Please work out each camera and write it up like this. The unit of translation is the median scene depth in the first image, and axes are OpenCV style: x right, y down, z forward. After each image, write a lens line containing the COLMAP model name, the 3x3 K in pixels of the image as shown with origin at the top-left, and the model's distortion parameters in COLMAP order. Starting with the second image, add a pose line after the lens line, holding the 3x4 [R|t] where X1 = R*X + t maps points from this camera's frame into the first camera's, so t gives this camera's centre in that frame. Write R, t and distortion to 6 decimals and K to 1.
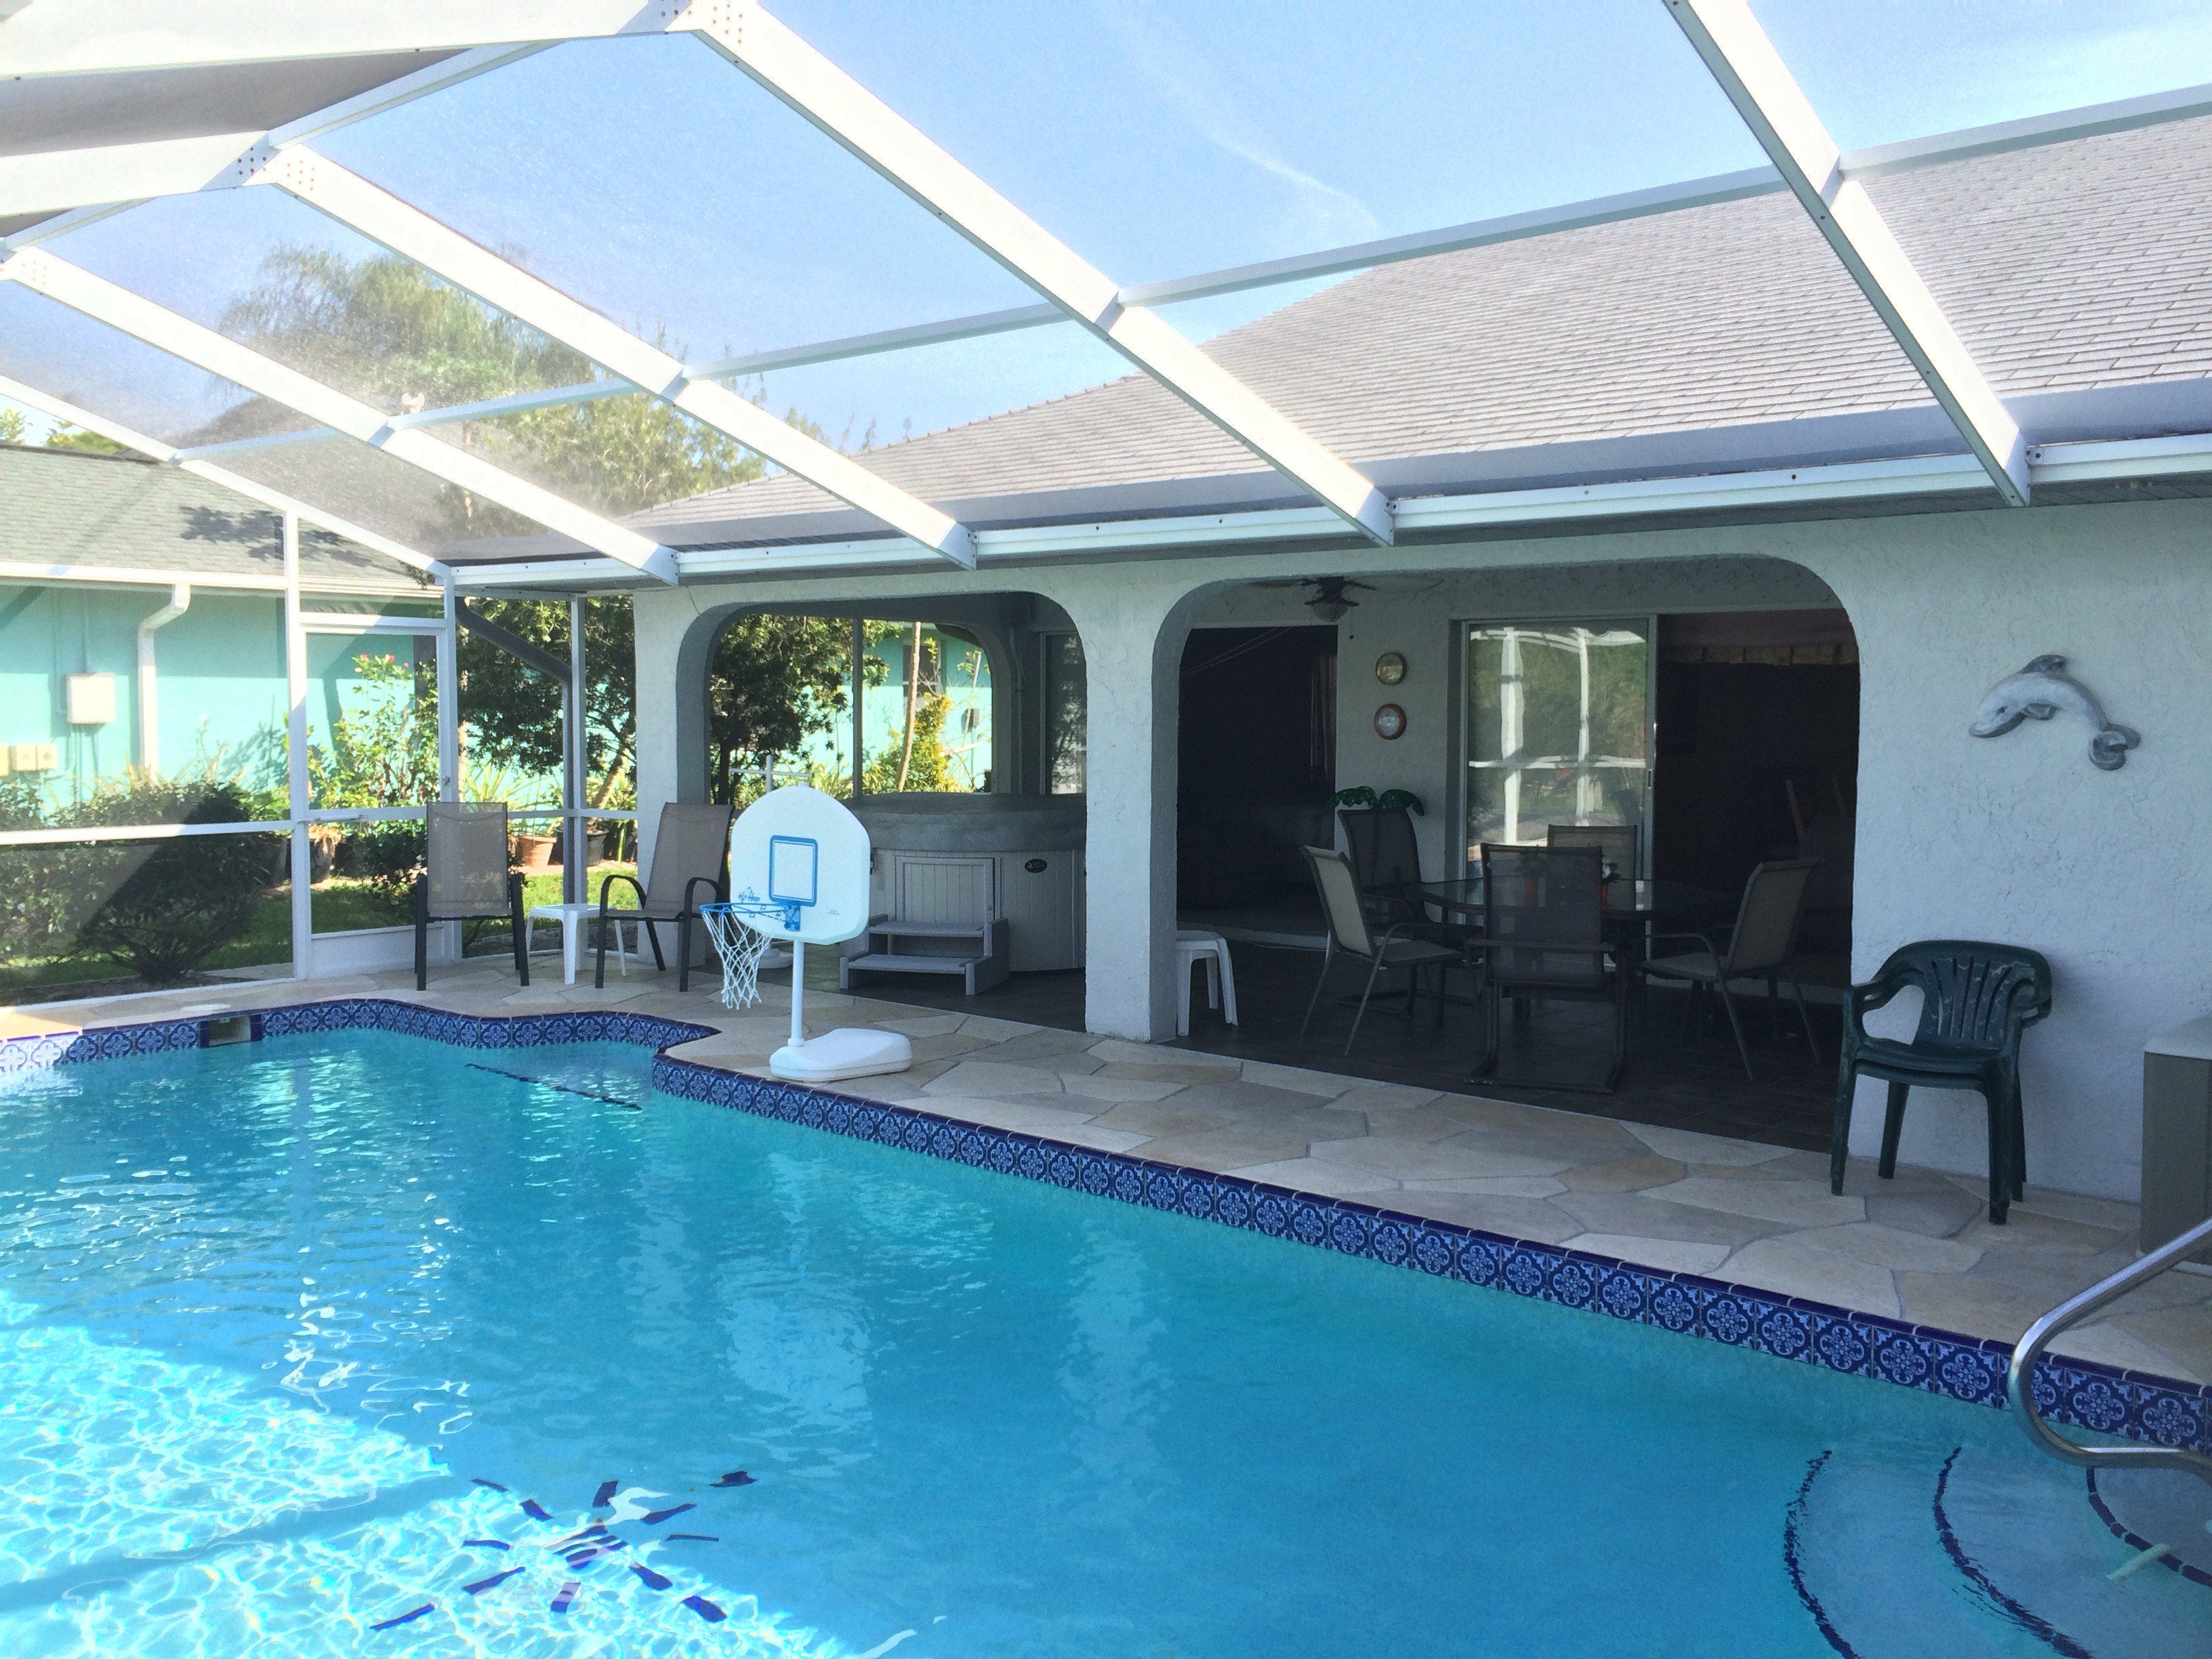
lens RADIAL K [[1888.0, 0, 1108.7], [0, 1888.0, 829.6], [0, 0, 1]] dist [0.046065, -0.042401]
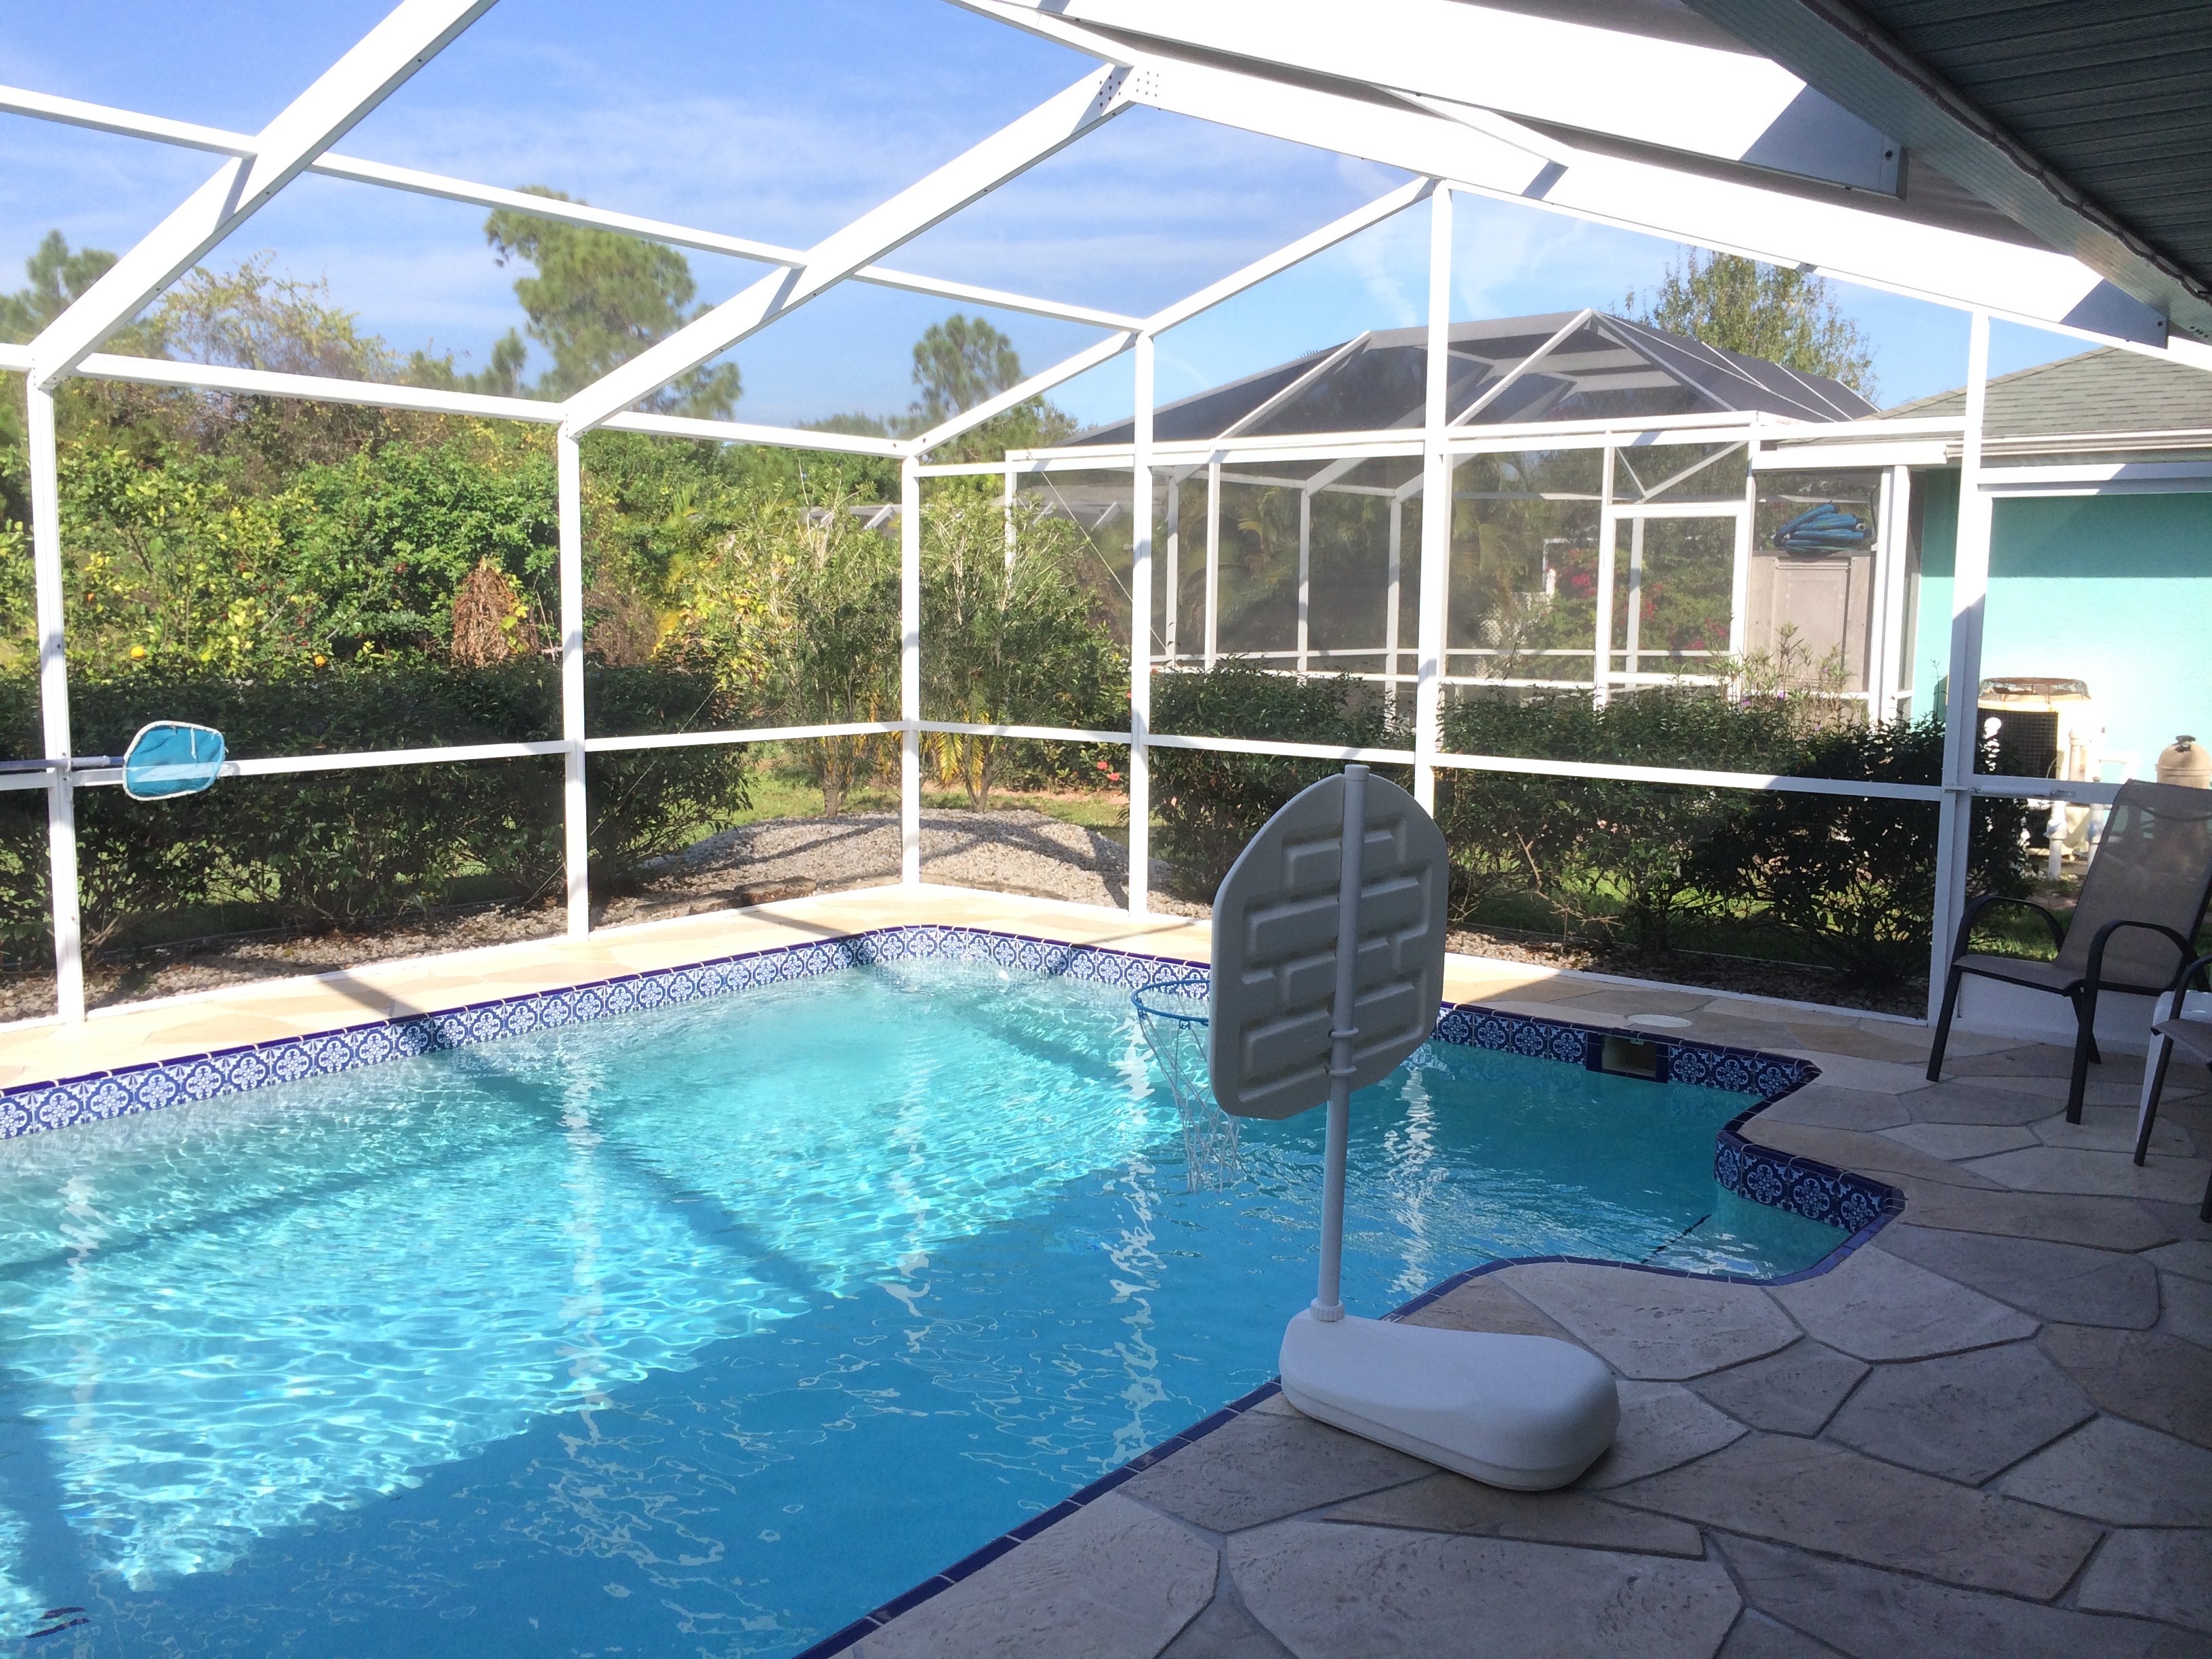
lens RADIAL K [[1888.0, 0, 1097.6], [0, 1888.0, 820.2], [0, 0, 1]] dist [0.046065, -0.042401]
pose [[0.055085, 0.112211, -0.992156, 0.251050], [-0.079457, 0.991006, 0.107670, -0.048647], [0.995315, 0.072903, 0.063505, 0.783383]]
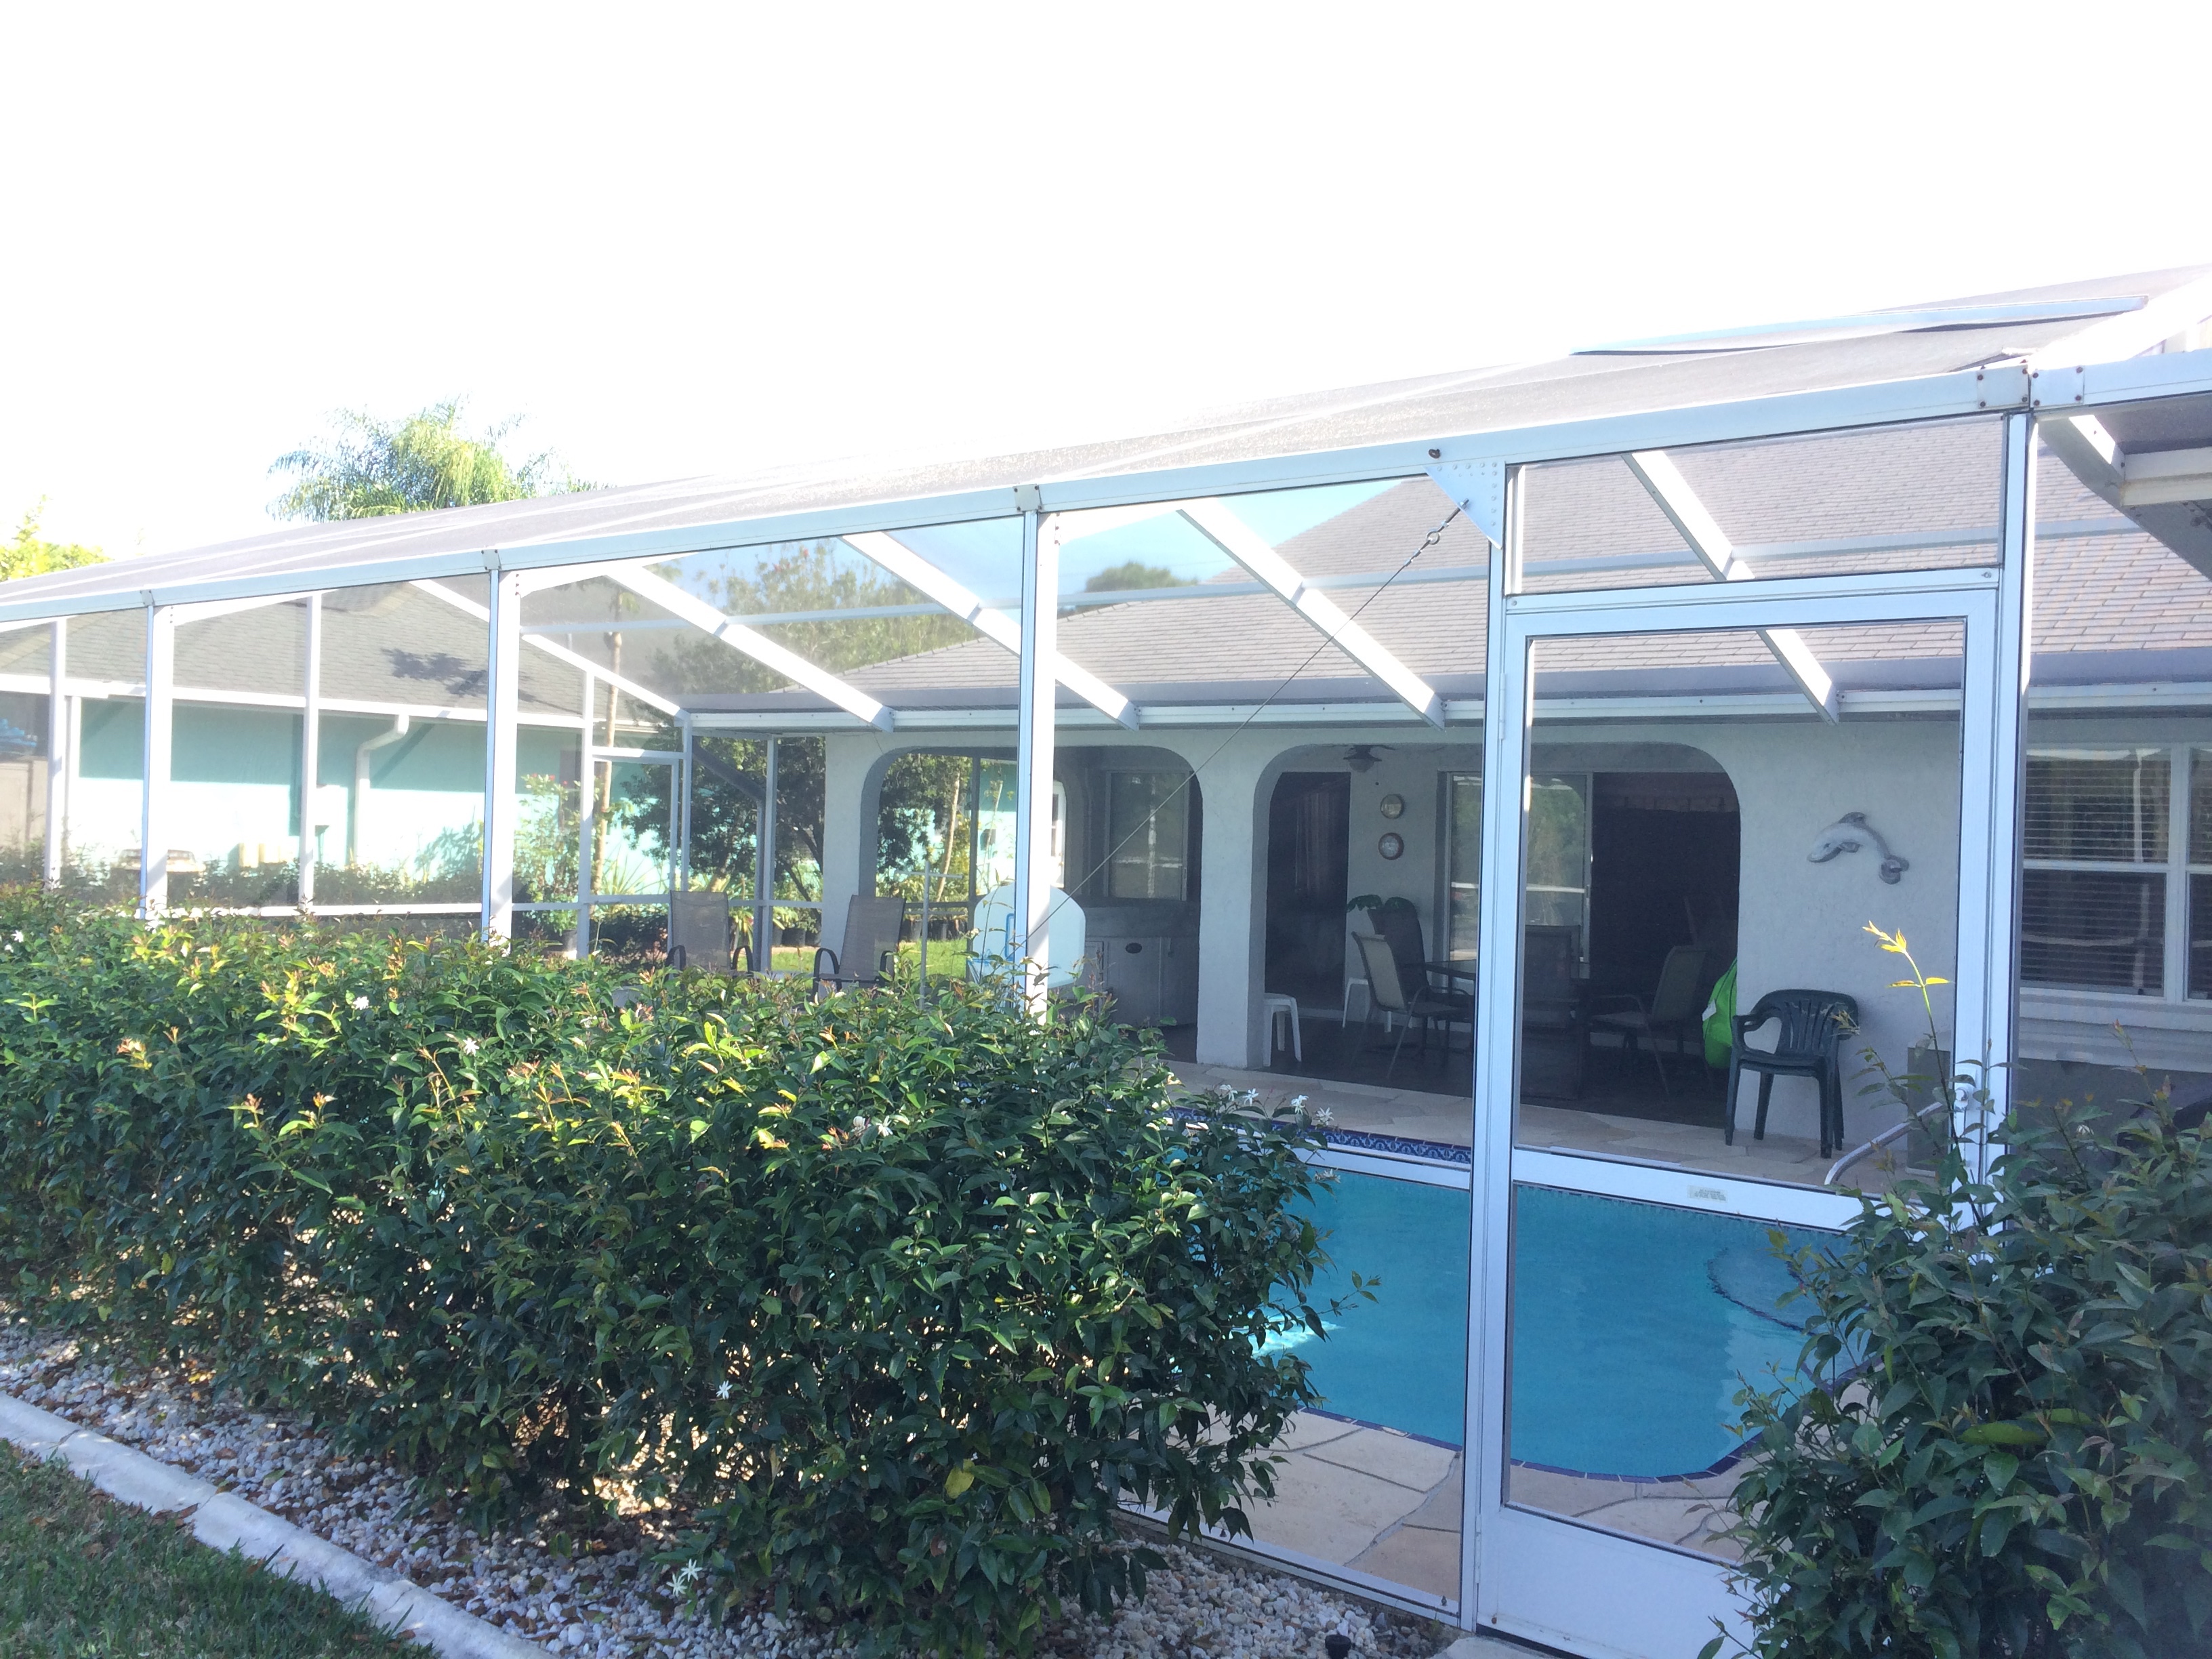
lens RADIAL K [[1888.0, 0, 1107.2], [0, 1888.0, 816.8], [0, 0, 1]] dist [0.046065, -0.042401]
pose [[0.998073, 0.023902, 0.057260, -0.162665], [-0.019652, 0.997089, -0.073673, 0.030449], [-0.058854, 0.072406, 0.995637, -0.397262]]
